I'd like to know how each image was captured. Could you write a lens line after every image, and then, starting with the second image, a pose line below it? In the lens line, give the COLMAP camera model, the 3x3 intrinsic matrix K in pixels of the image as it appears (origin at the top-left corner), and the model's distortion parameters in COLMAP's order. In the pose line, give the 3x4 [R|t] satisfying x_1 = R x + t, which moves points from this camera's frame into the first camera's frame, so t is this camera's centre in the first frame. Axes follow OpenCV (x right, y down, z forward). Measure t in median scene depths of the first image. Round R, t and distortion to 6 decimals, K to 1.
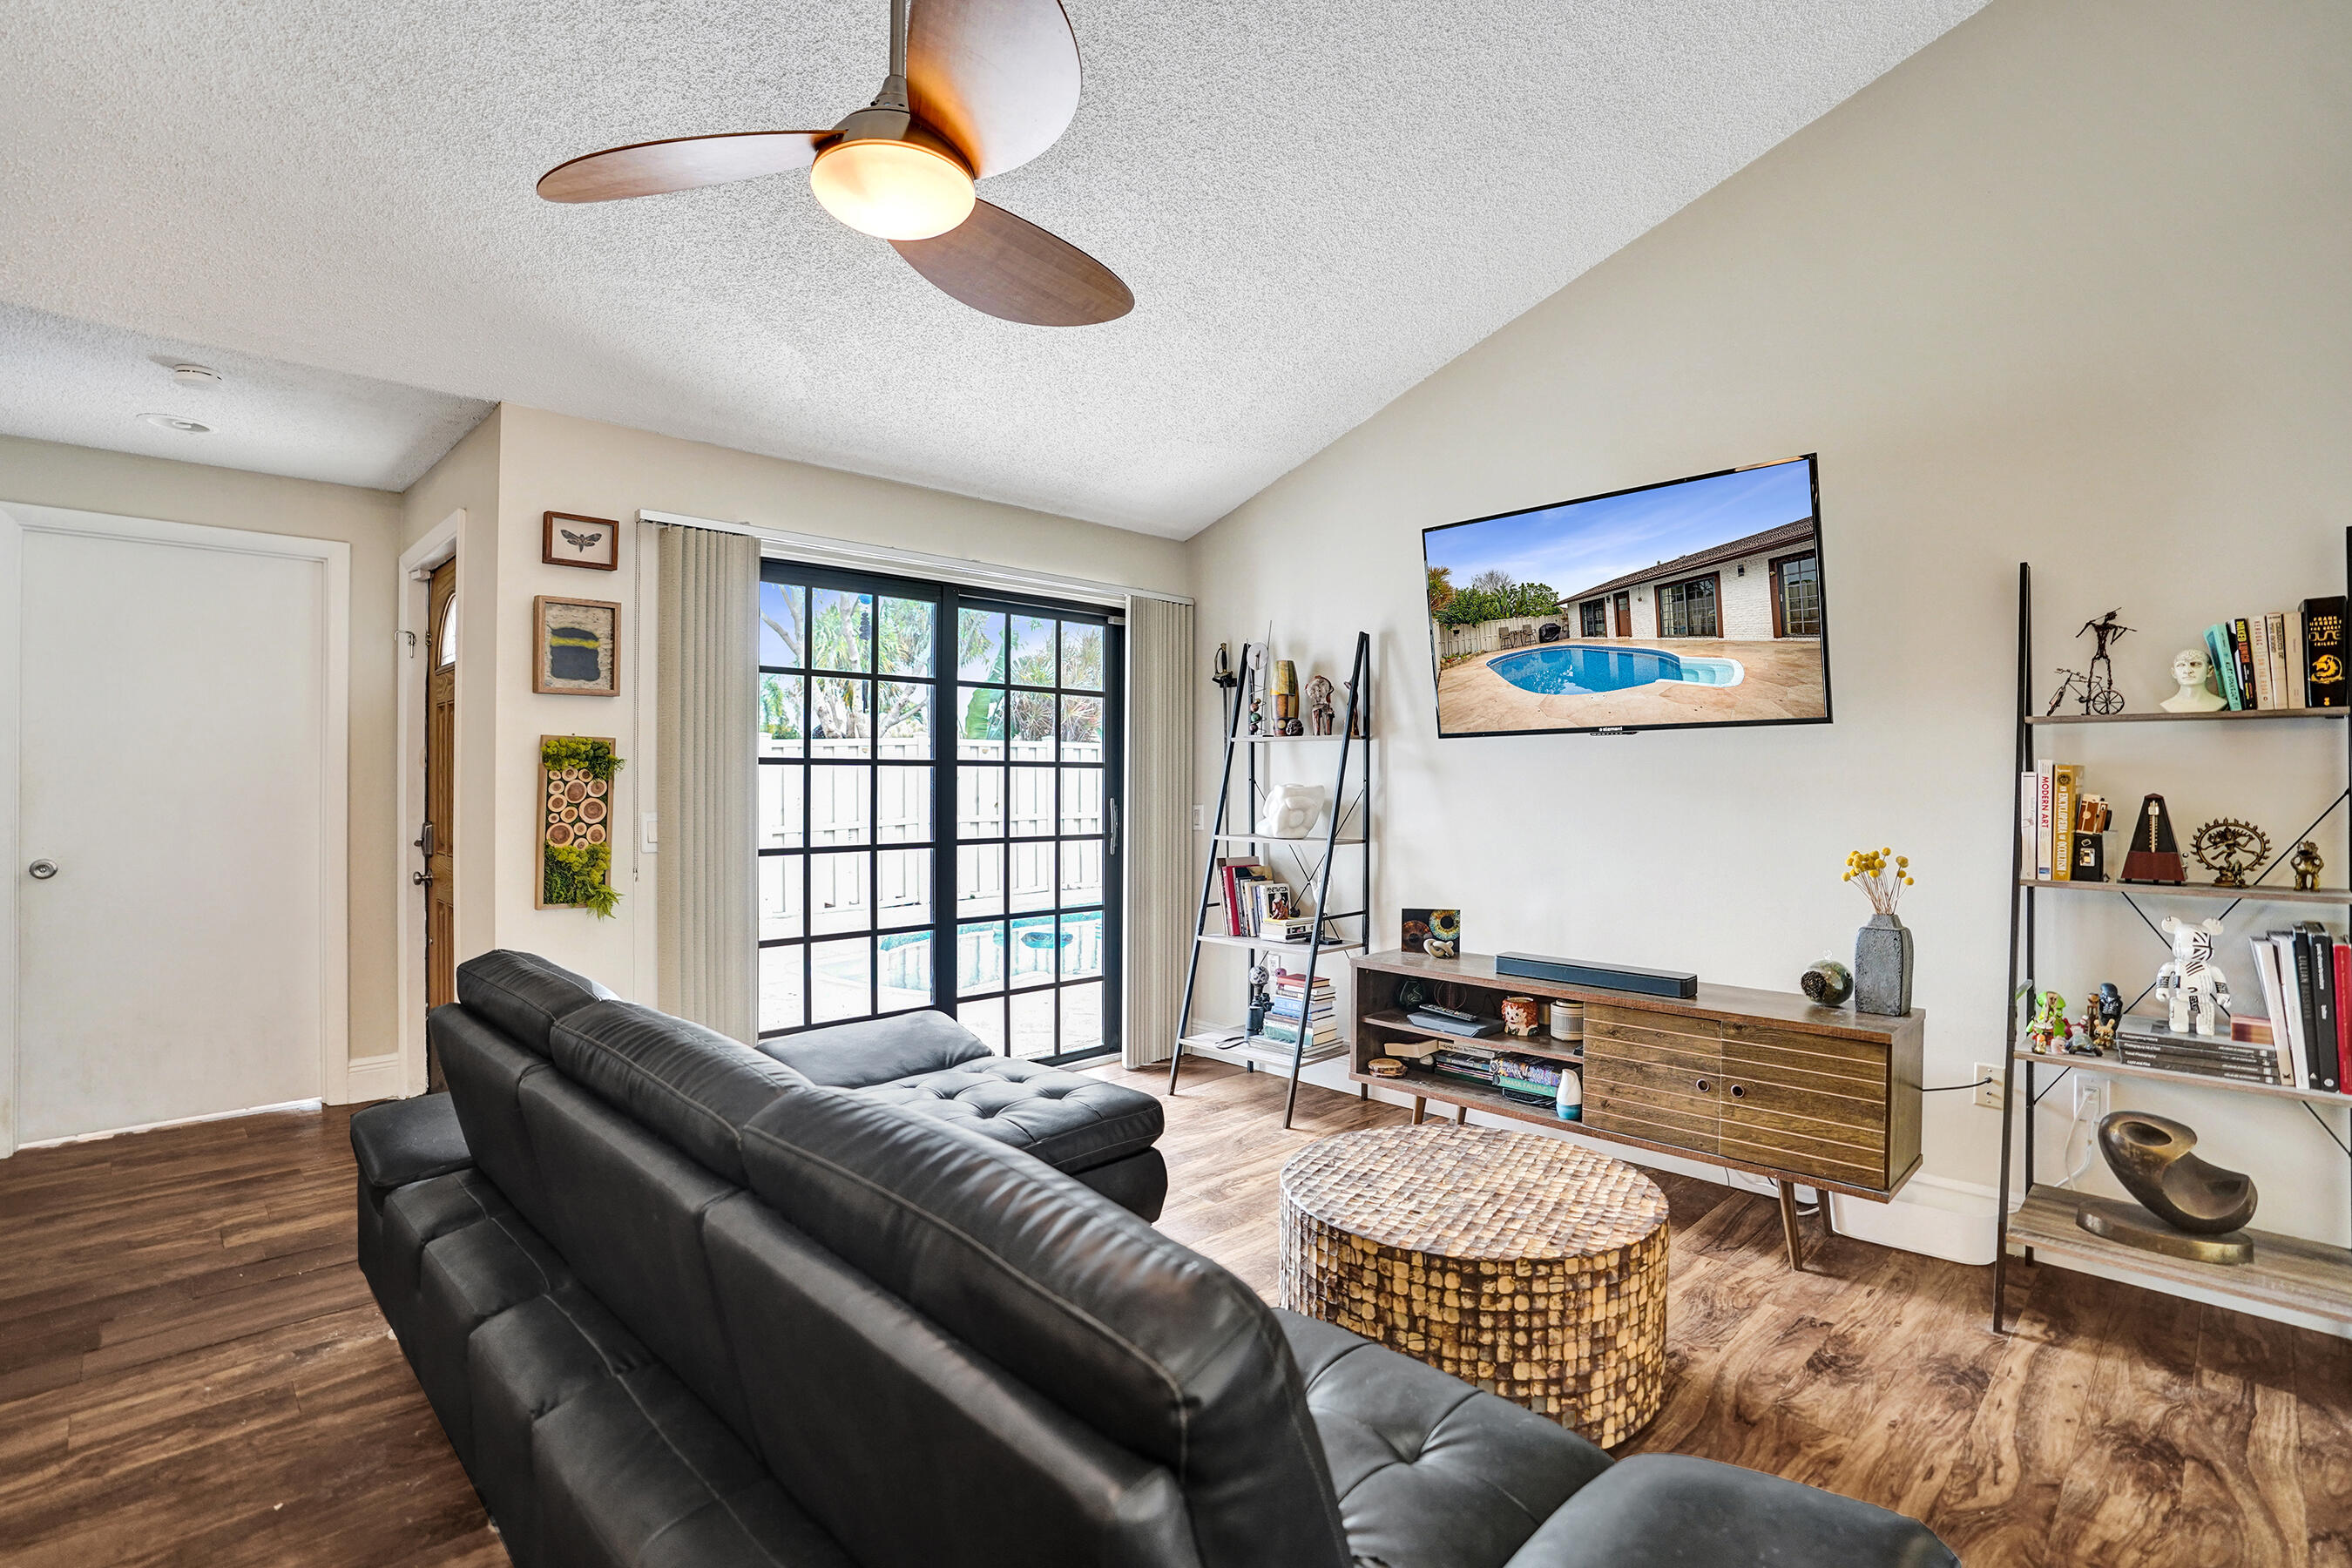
lens RADIAL K [[1099.6, 0, 1194.0], [0, 1099.6, 760.2], [0, 0, 1]] dist [-0.042205, 0.007718]
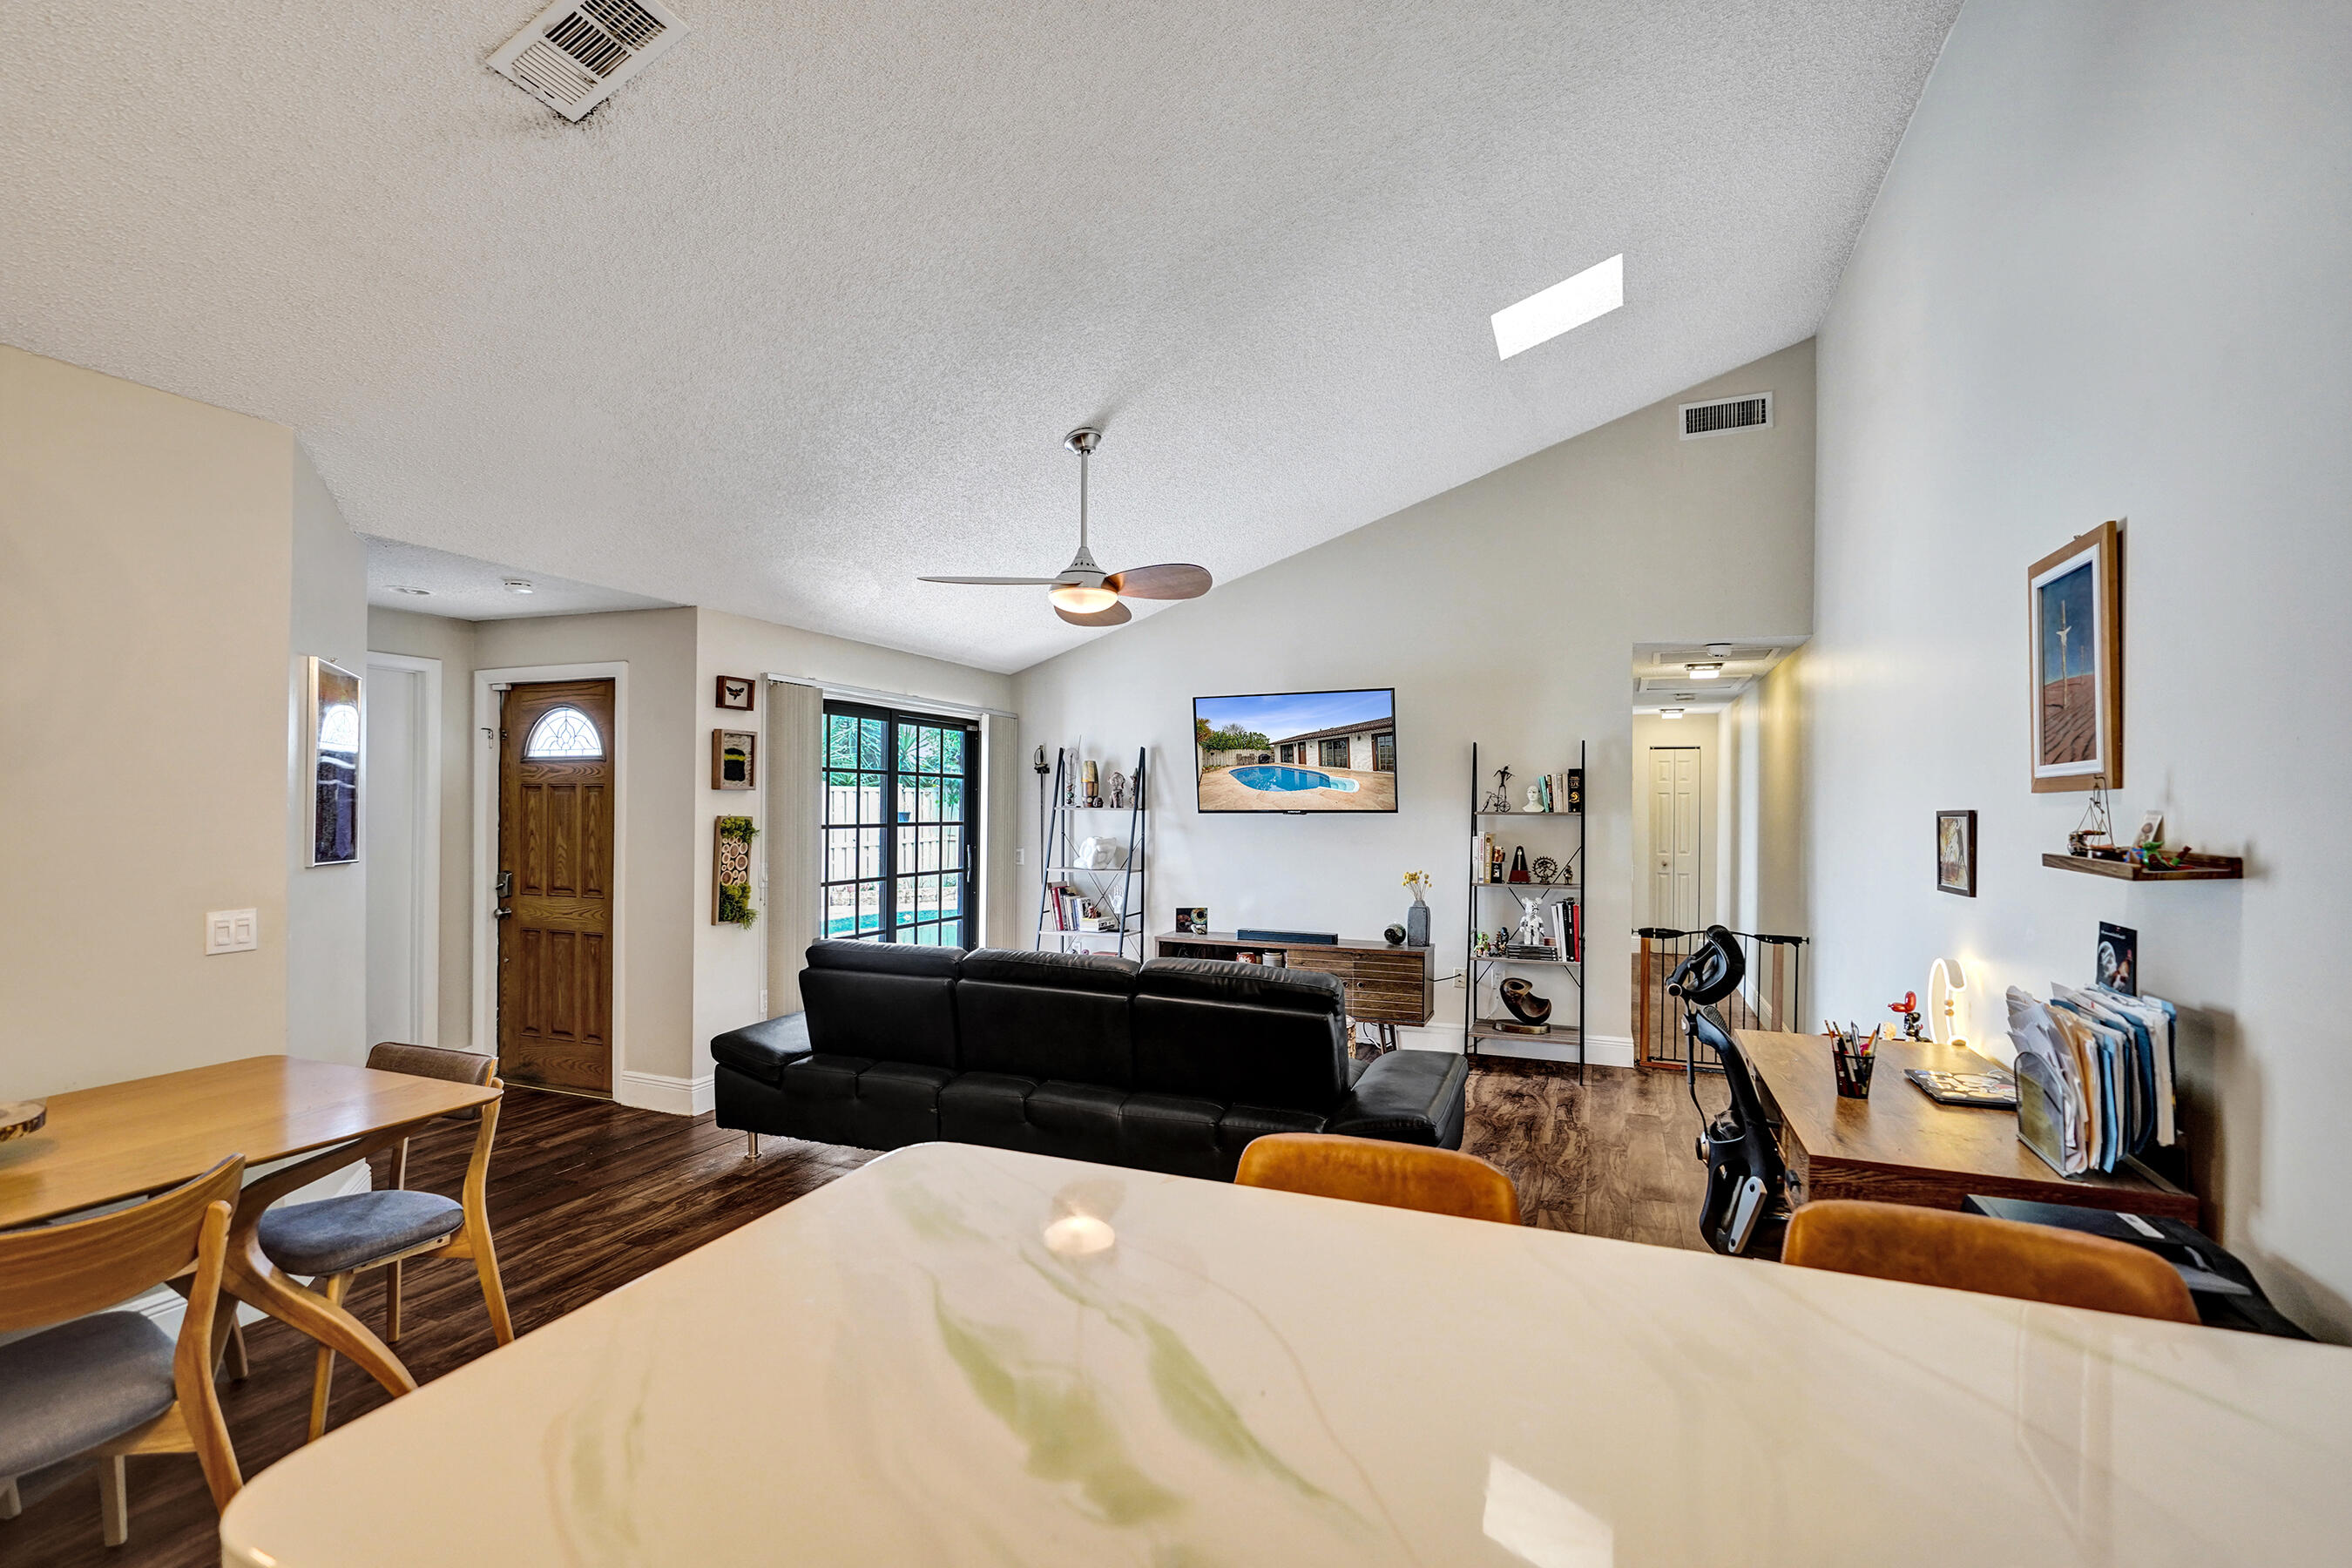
lens RADIAL K [[1099.6, 0, 1191.3], [0, 1099.6, 754.2], [0, 0, 1]] dist [-0.042205, 0.007718]
pose [[0.915655, 0.020915, 0.401420, -0.606252], [-0.011782, 0.999613, -0.025207, -0.081898], [-0.401791, 0.018352, 0.915547, -0.759186]]
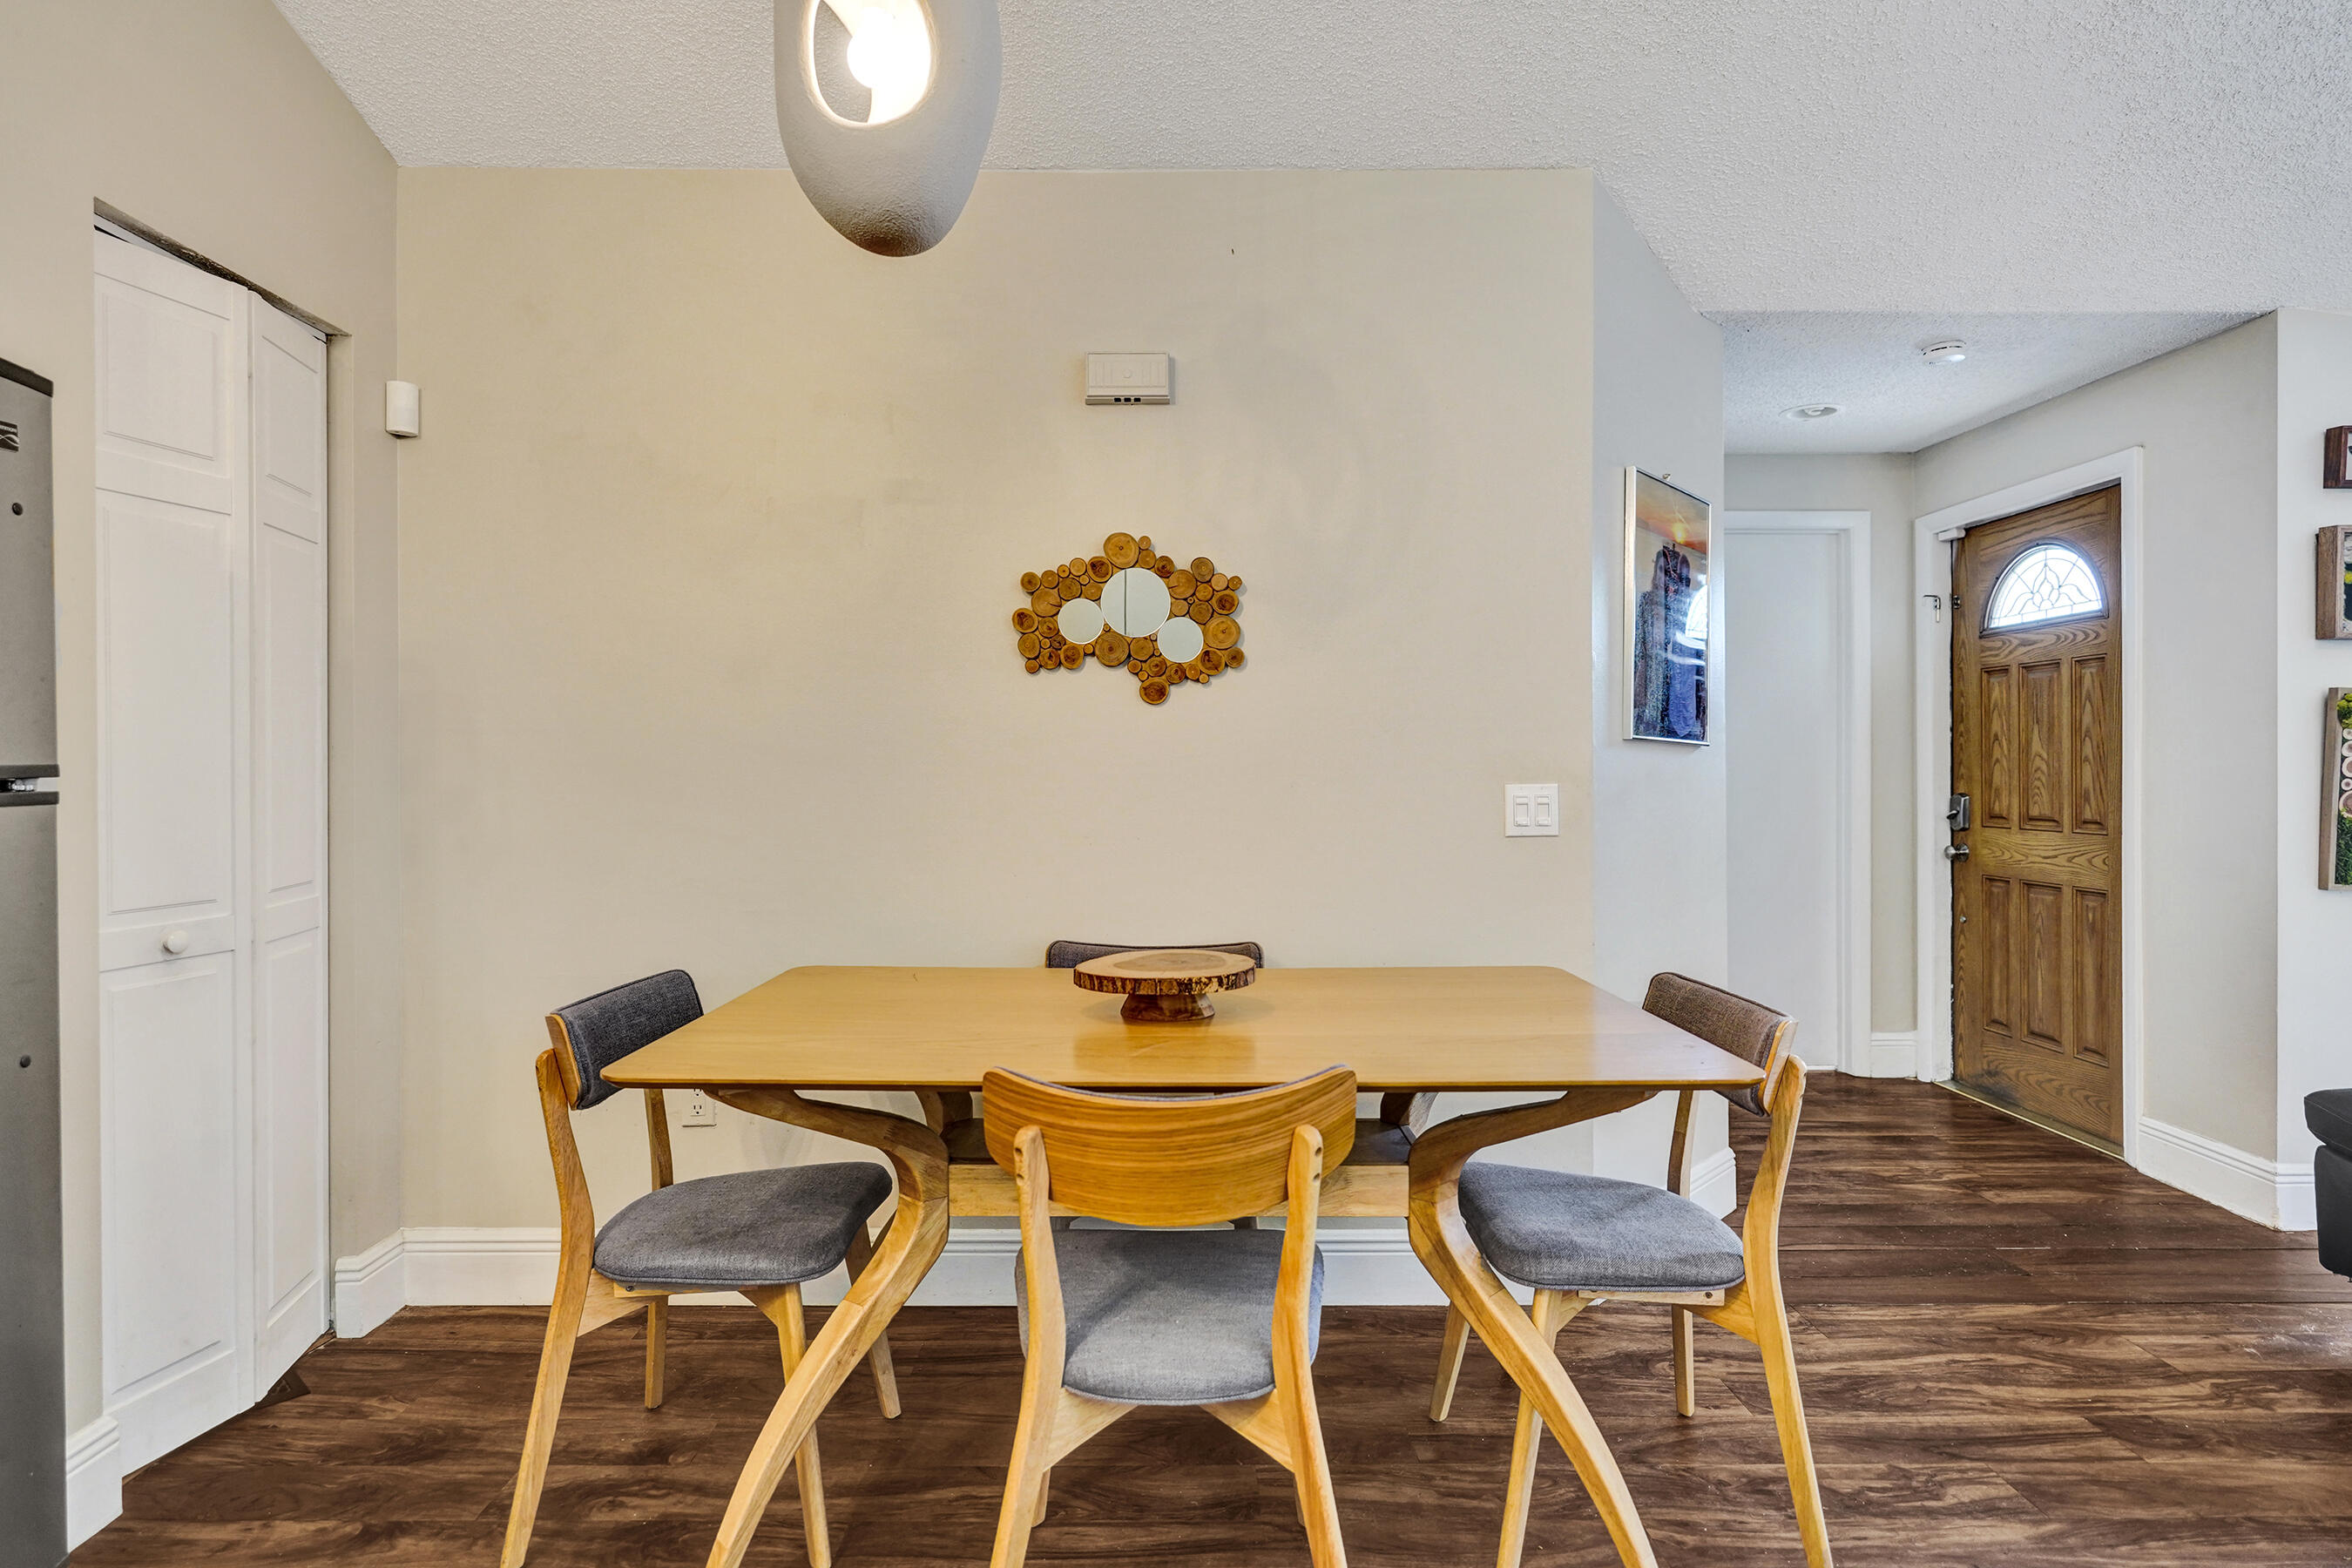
lens RADIAL K [[1253.9, 0, 1197.5], [0, 1253.9, 774.1], [0, 0, 1]] dist [0.004395, 0.002977]
pose [[0.723139, 0.005843, -0.690678, -0.557632], [0.008046, 0.999825, 0.016883, 0.020501], [0.690656, -0.017766, 0.722965, -0.349721]]
